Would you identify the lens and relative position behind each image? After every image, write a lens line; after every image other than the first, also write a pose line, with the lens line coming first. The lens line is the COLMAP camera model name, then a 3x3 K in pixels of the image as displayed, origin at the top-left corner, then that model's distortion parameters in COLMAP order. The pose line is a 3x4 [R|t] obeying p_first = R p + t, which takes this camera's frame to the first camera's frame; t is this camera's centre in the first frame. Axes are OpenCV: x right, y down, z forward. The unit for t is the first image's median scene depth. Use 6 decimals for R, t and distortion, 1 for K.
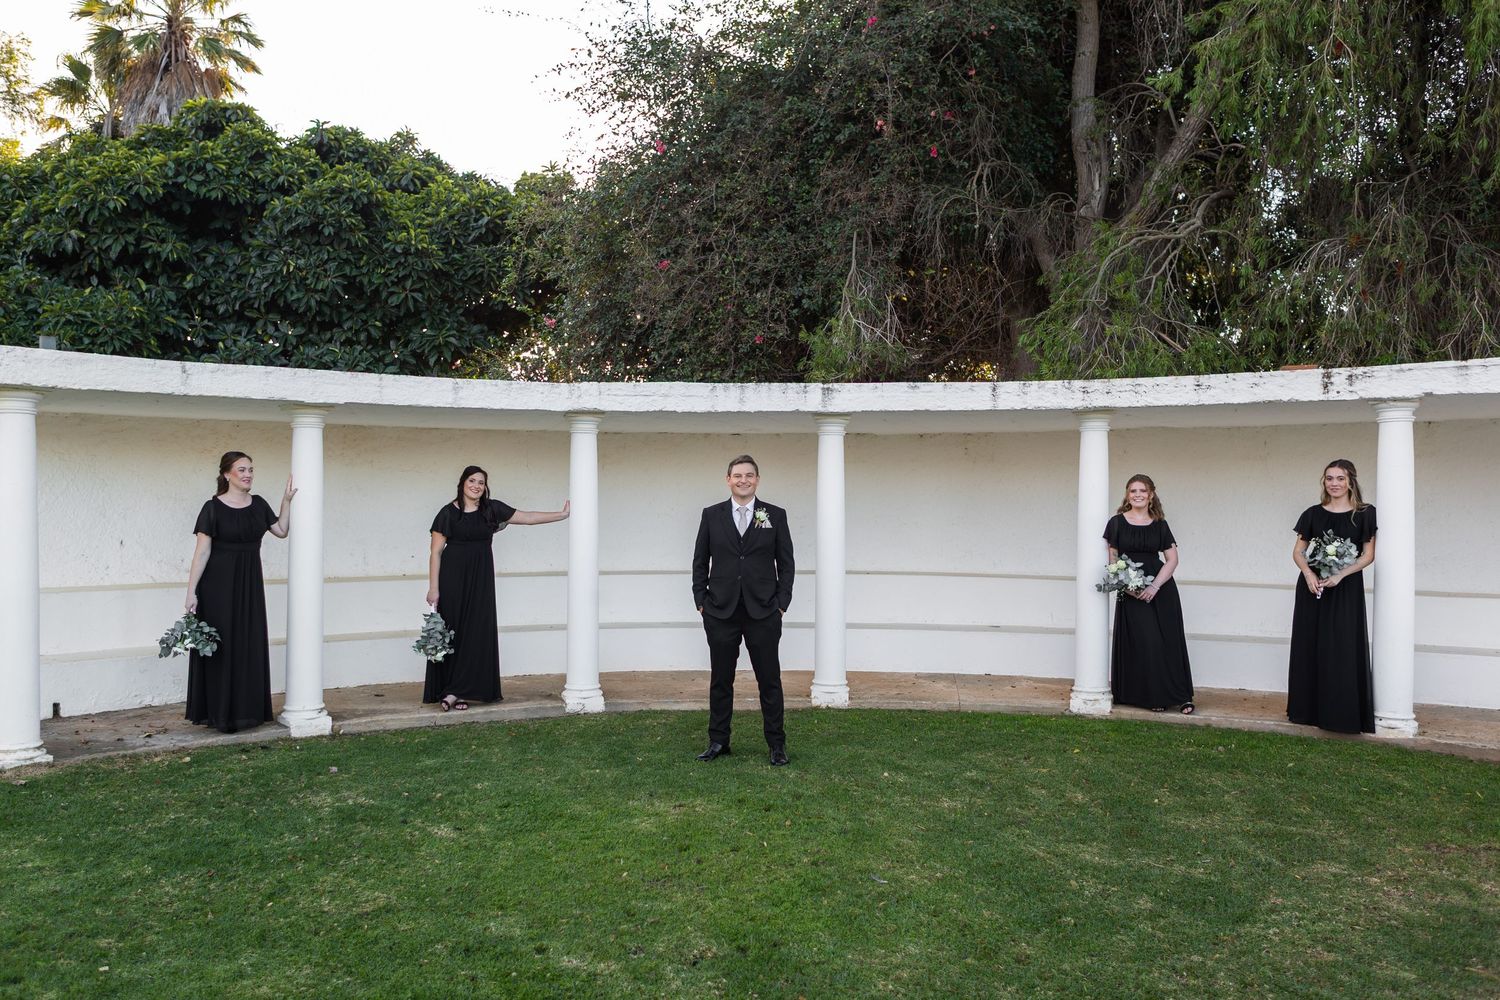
lens RADIAL K [[1134.6, 0, 750.0], [0, 1134.6, 500.0], [0, 0, 1]] dist [-0.050459, 0.032717]
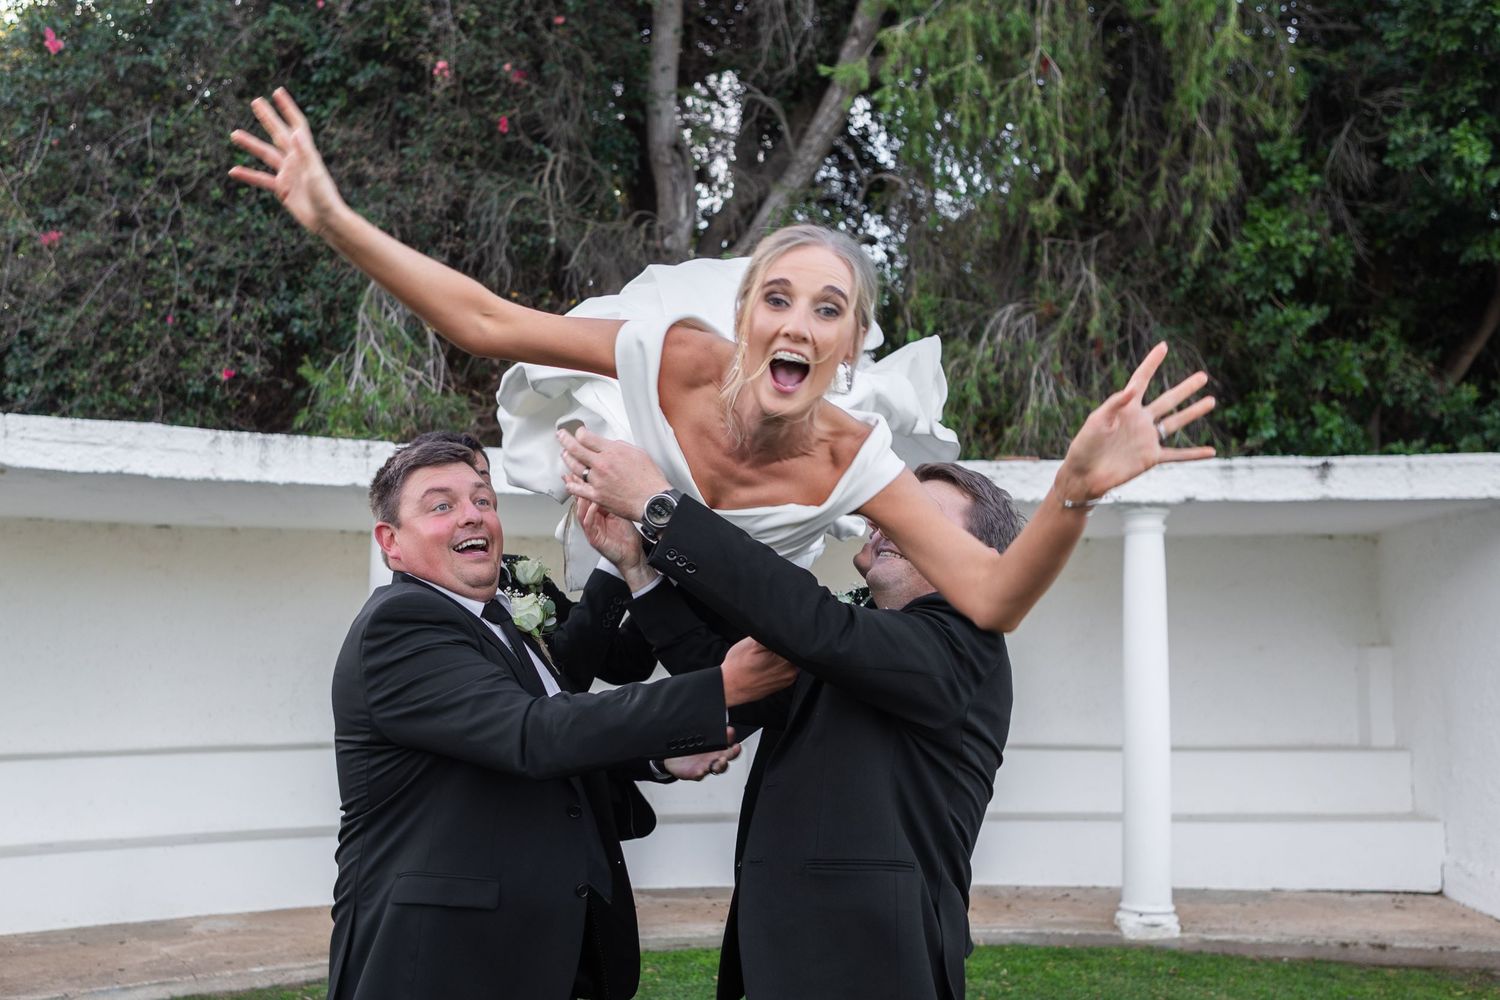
lens RADIAL K [[1475.6, 0, 747.2], [0, 1475.6, 543.2], [0, 0, 1]] dist [0.003104, 0.002172]
pose [[0.878746, 0.032160, 0.476205, -0.120977], [0.000694, 0.997640, -0.068654, 0.006610], [-0.477289, 0.060660, 0.876650, 0.154606]]
